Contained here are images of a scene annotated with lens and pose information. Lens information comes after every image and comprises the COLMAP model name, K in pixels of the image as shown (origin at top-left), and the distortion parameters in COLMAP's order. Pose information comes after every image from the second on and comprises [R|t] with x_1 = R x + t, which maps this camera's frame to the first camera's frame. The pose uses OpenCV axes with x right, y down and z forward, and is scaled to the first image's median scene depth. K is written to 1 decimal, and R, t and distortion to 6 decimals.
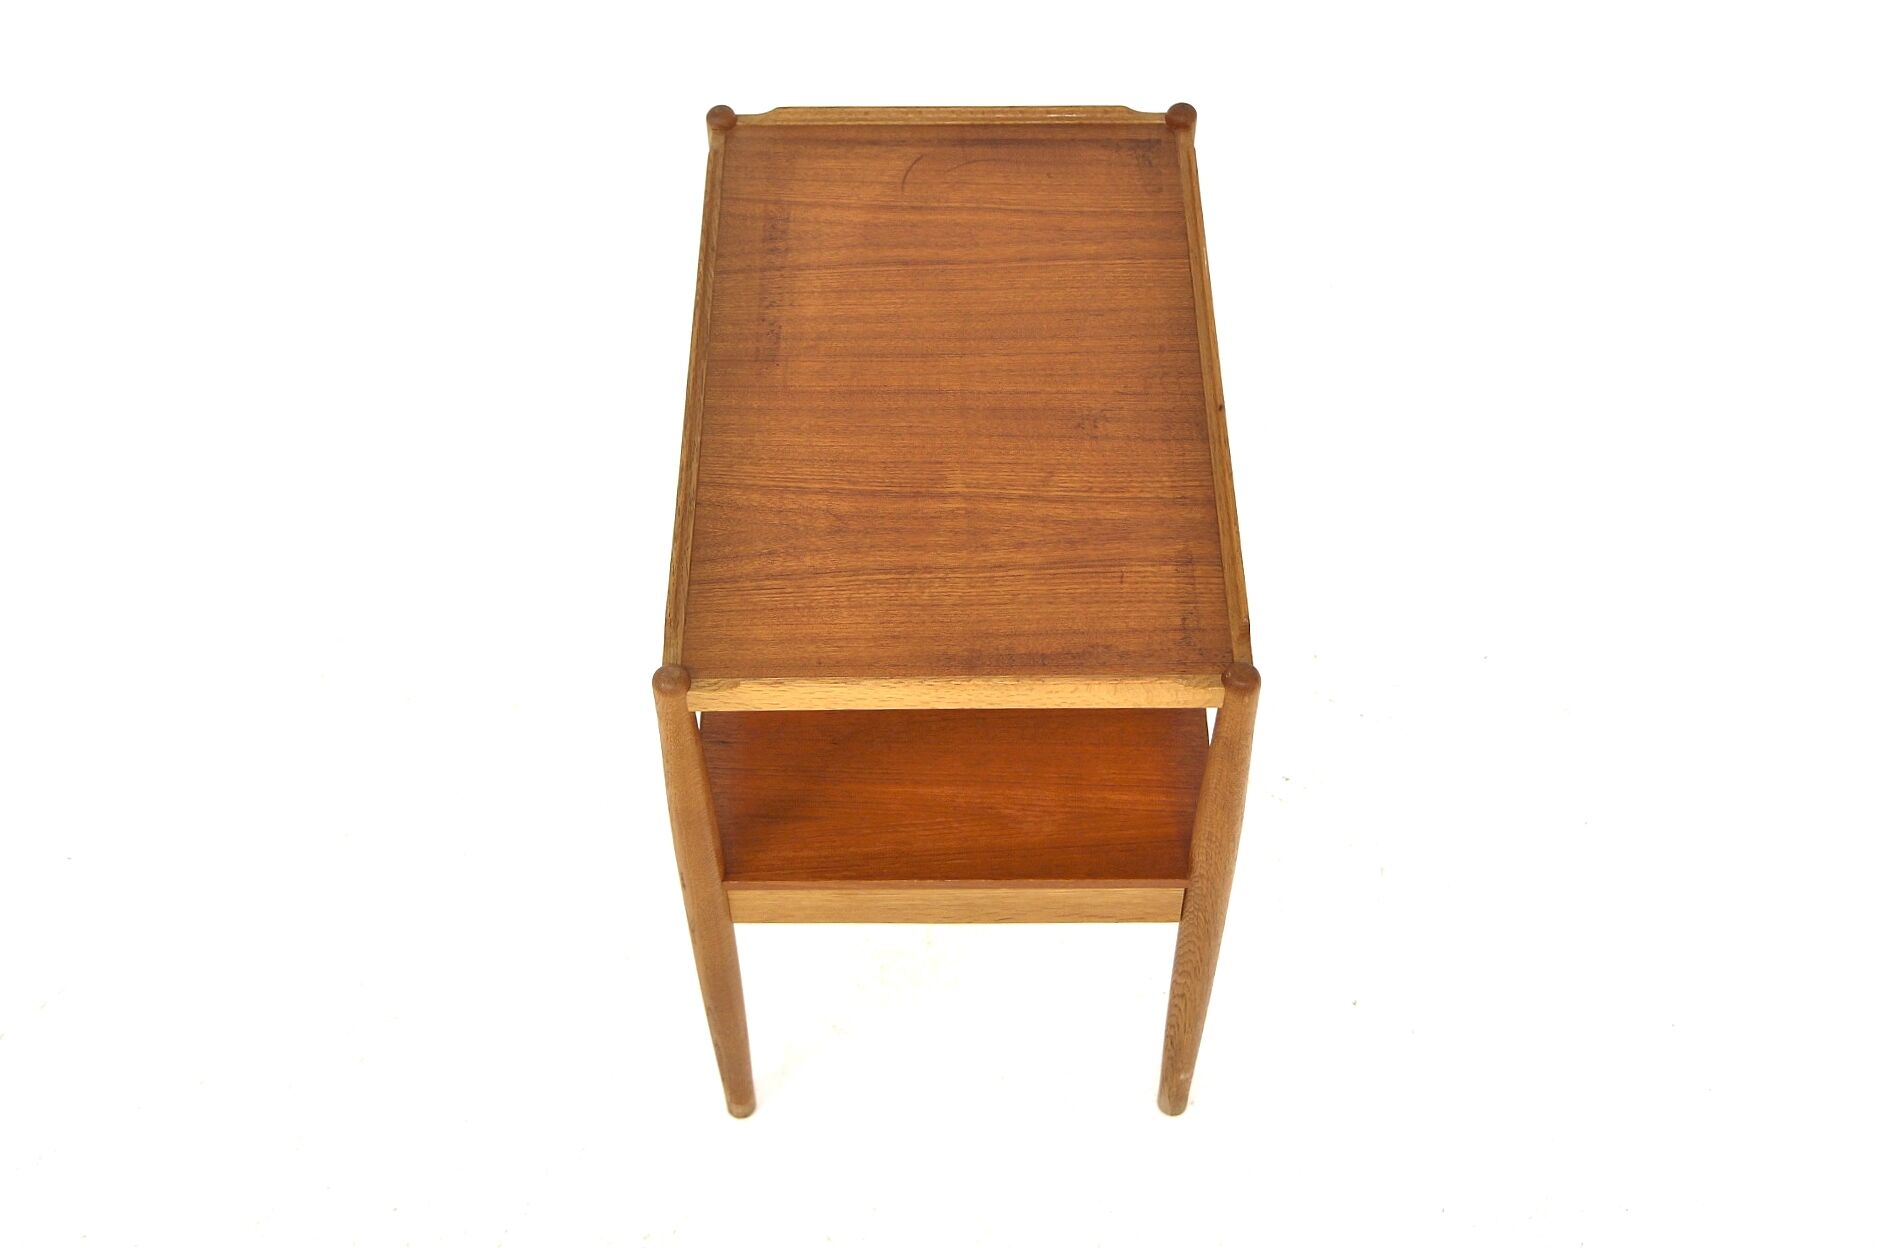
lens RADIAL K [[2194.9, 0, 945.0], [0, 2194.9, 618.9], [0, 0, 1]] dist [-0.020167, 0.000000]
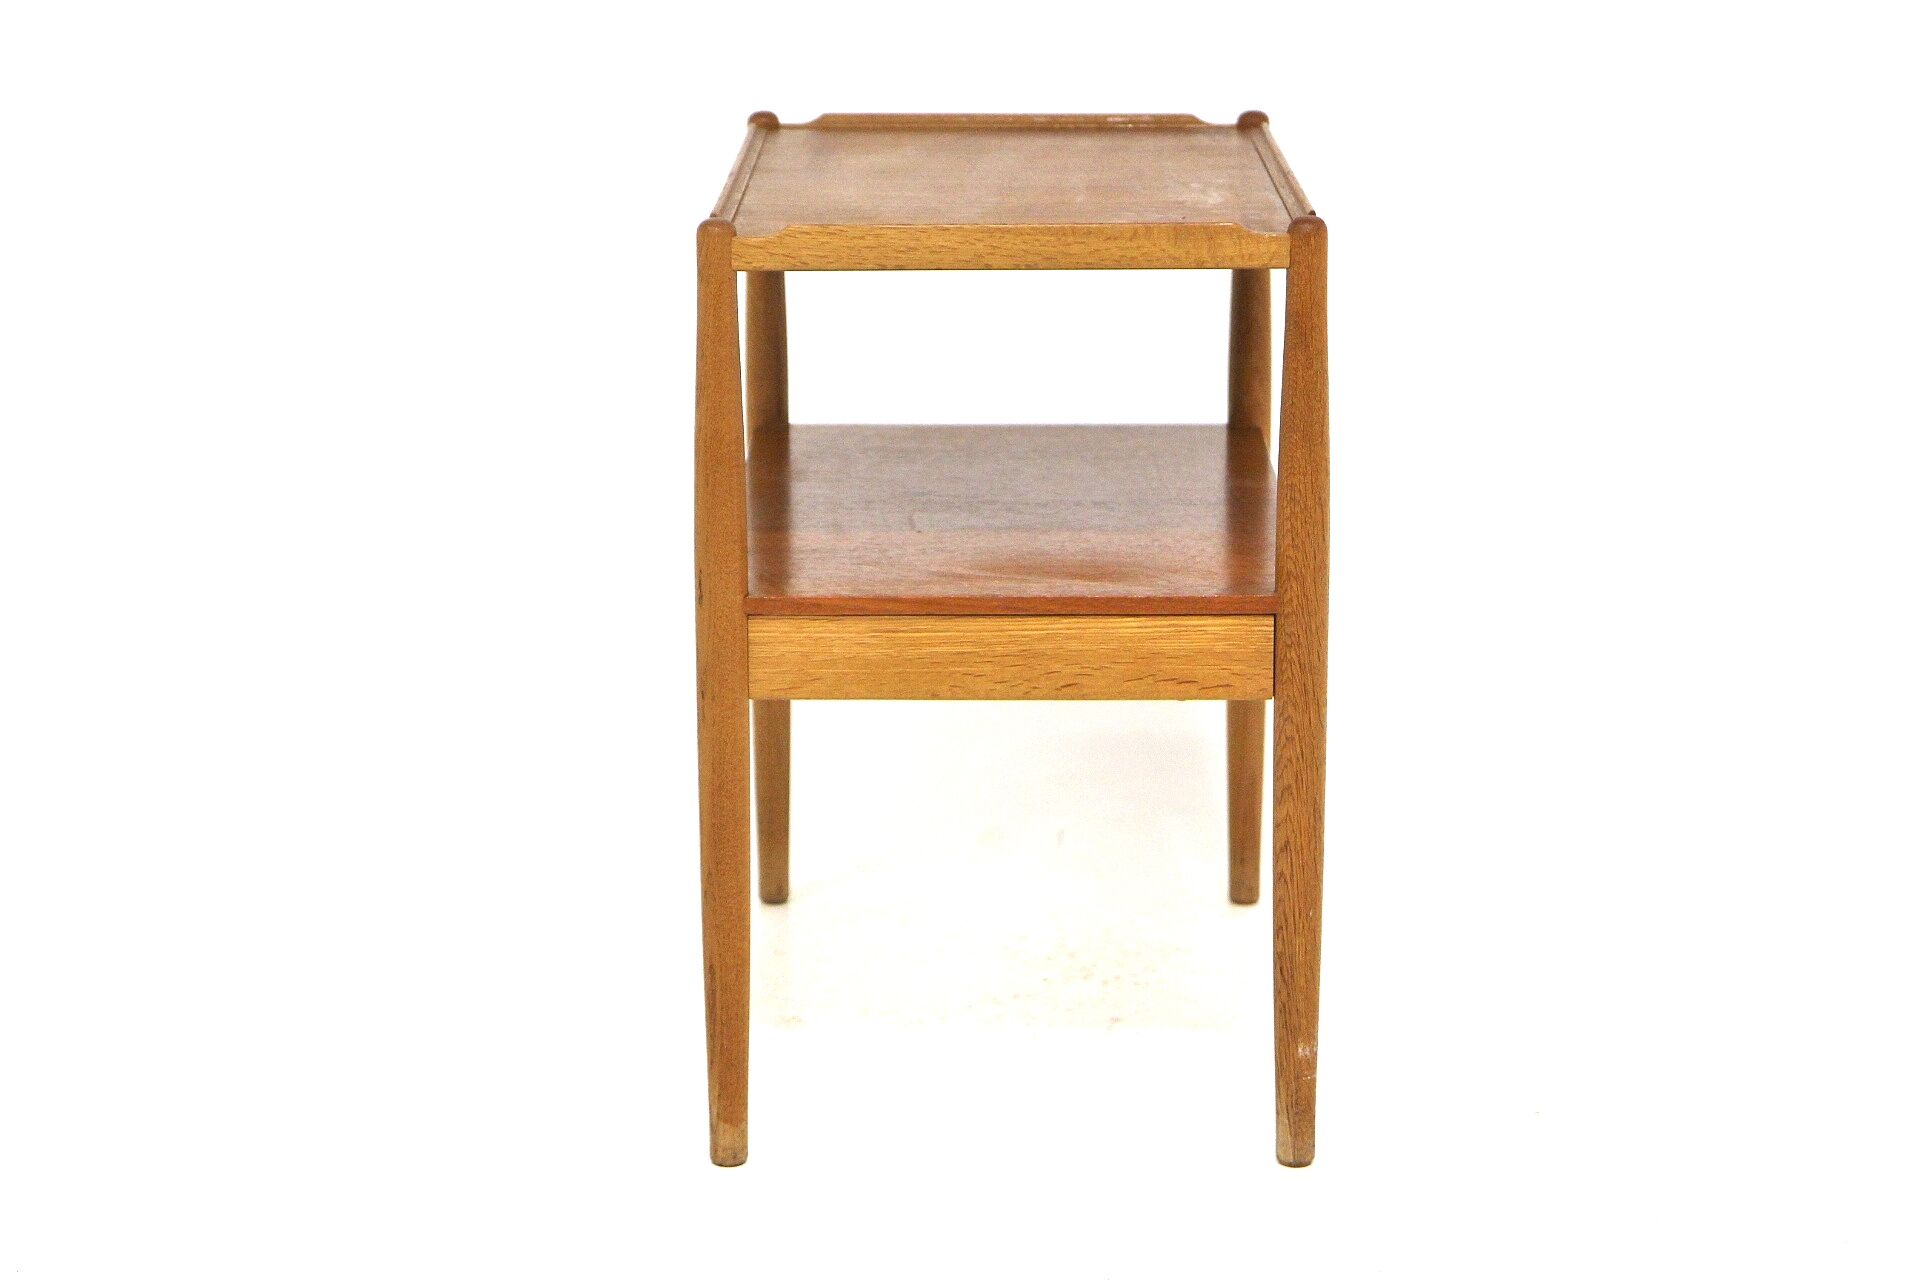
lens RADIAL K [[4077.8, 0, 951.5], [0, 4077.8, 636.1], [0, 0, 1]] dist [0.282825, 0.000000]
pose [[0.999926, 0.003398, -0.011653, 0.000224], [-0.009828, 0.790033, -0.612986, 1.049241], [0.007124, 0.613055, 0.790008, -0.260040]]
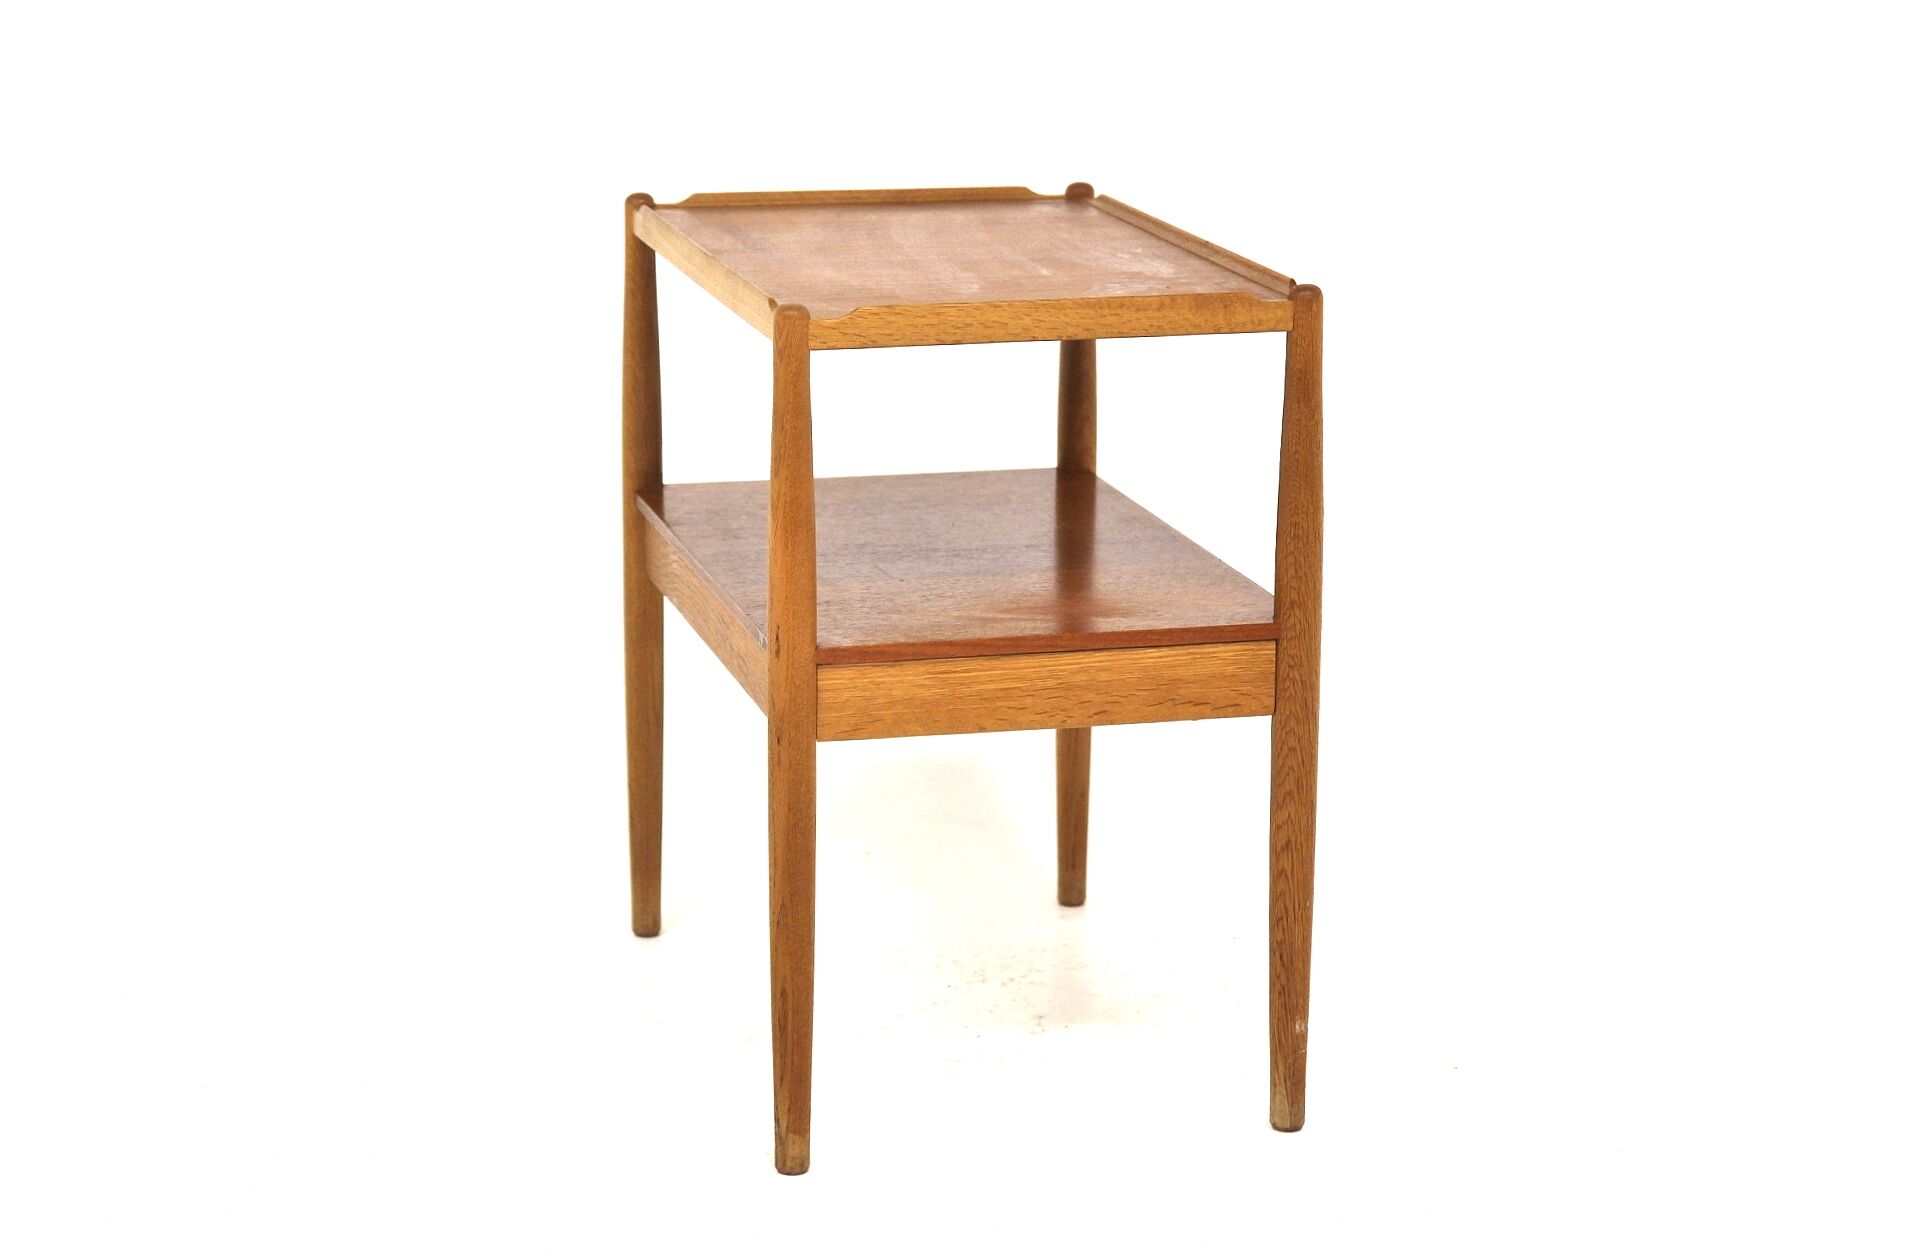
lens RADIAL K [[4132.2, 0, 953.6], [0, 4132.2, 635.1], [0, 0, 1]] dist [0.247046, 0.000000]
pose [[0.968323, -0.048602, 0.244927, -0.448243], [0.189145, 0.783137, -0.592386, 1.104622], [-0.163020, 0.619947, 0.767522, -0.365646]]
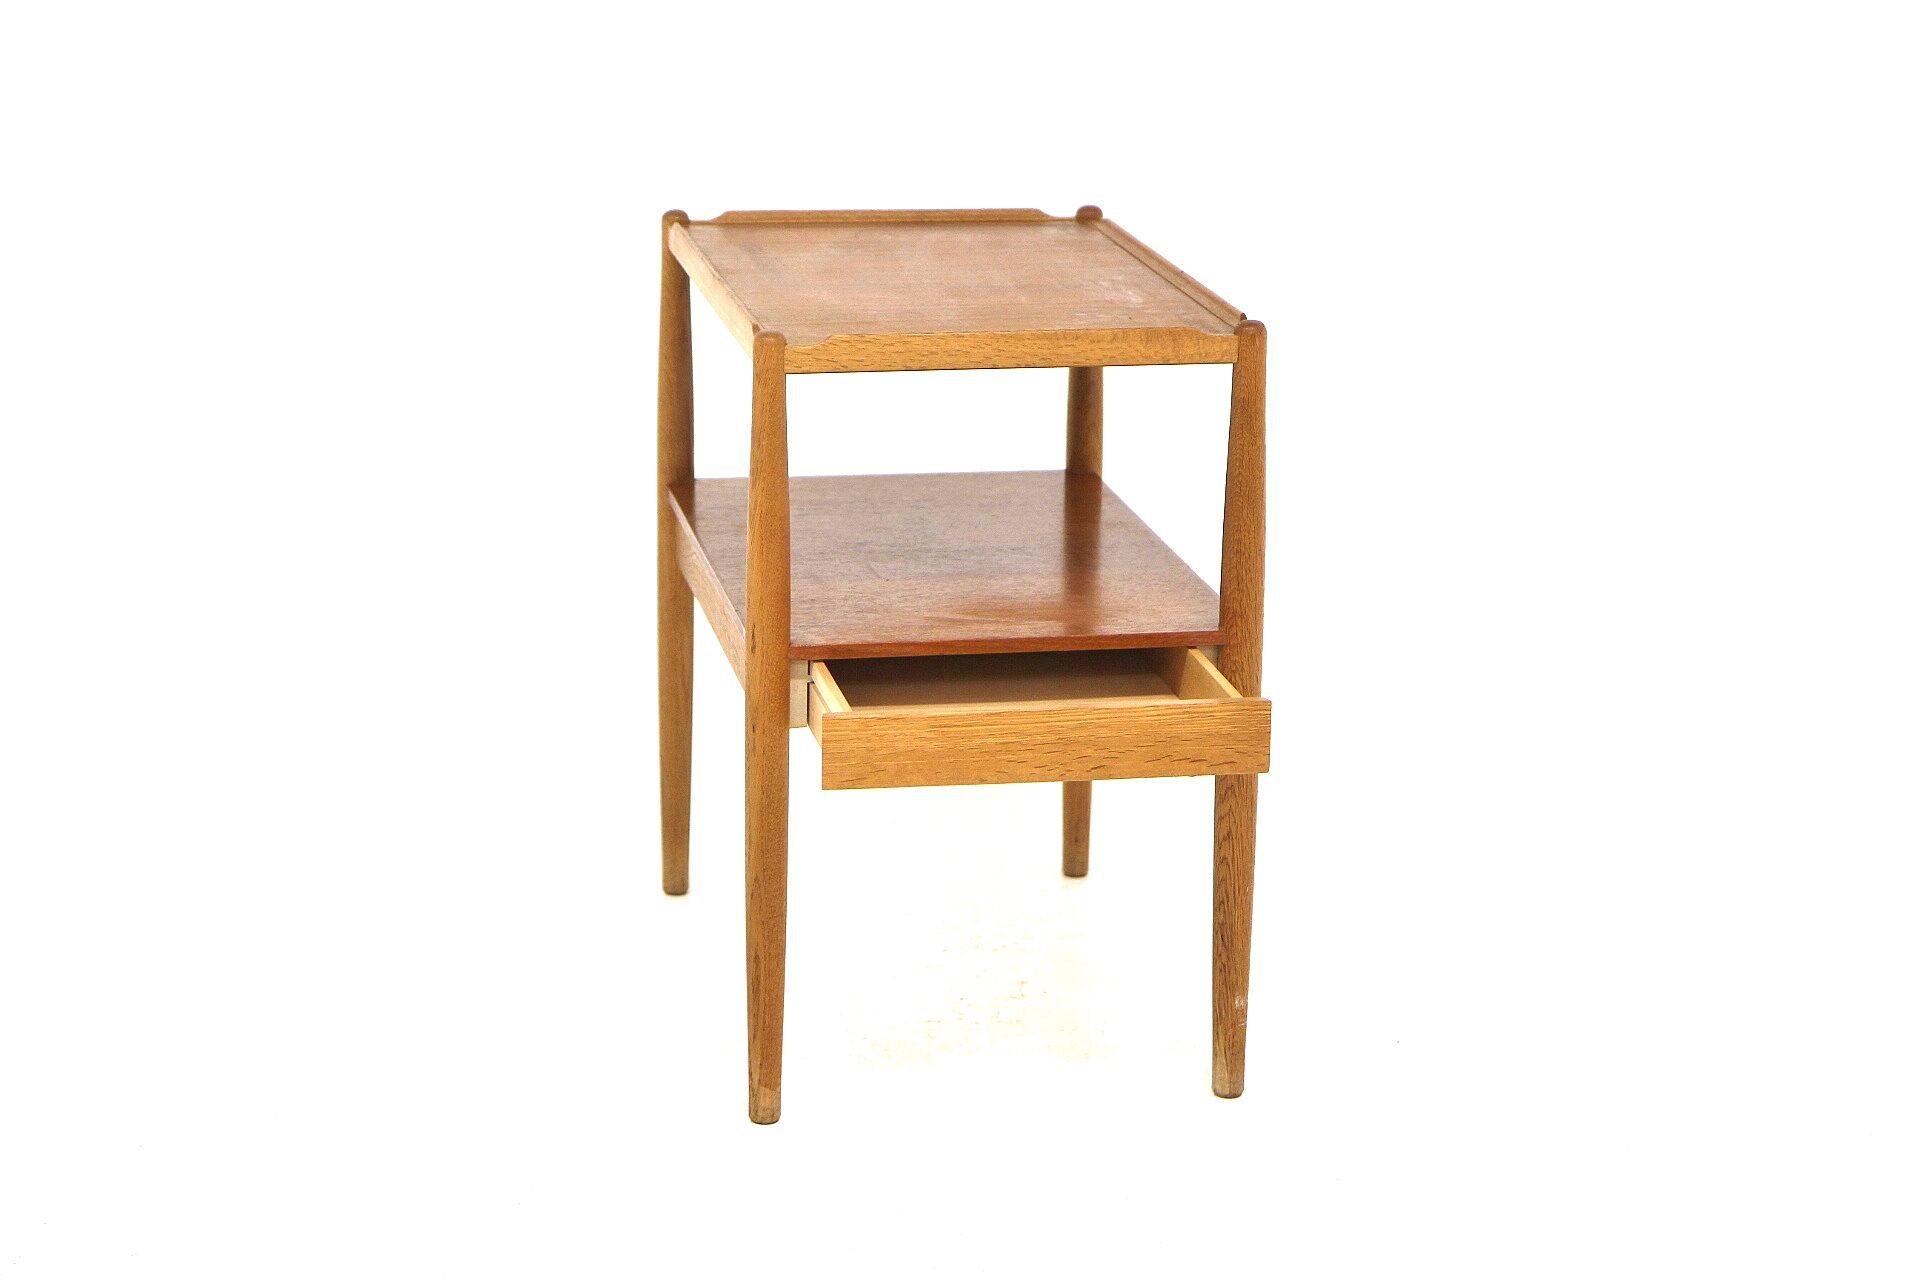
lens RADIAL K [[4077.8, 0, 973.3], [0, 4077.8, 637.2], [0, 0, 1]] dist [0.282825, 0.000000]
pose [[0.981954, -0.028504, 0.186959, -0.350371], [0.134817, 0.798791, -0.586308, 1.172713], [-0.132629, 0.600933, 0.788219, -0.503598]]
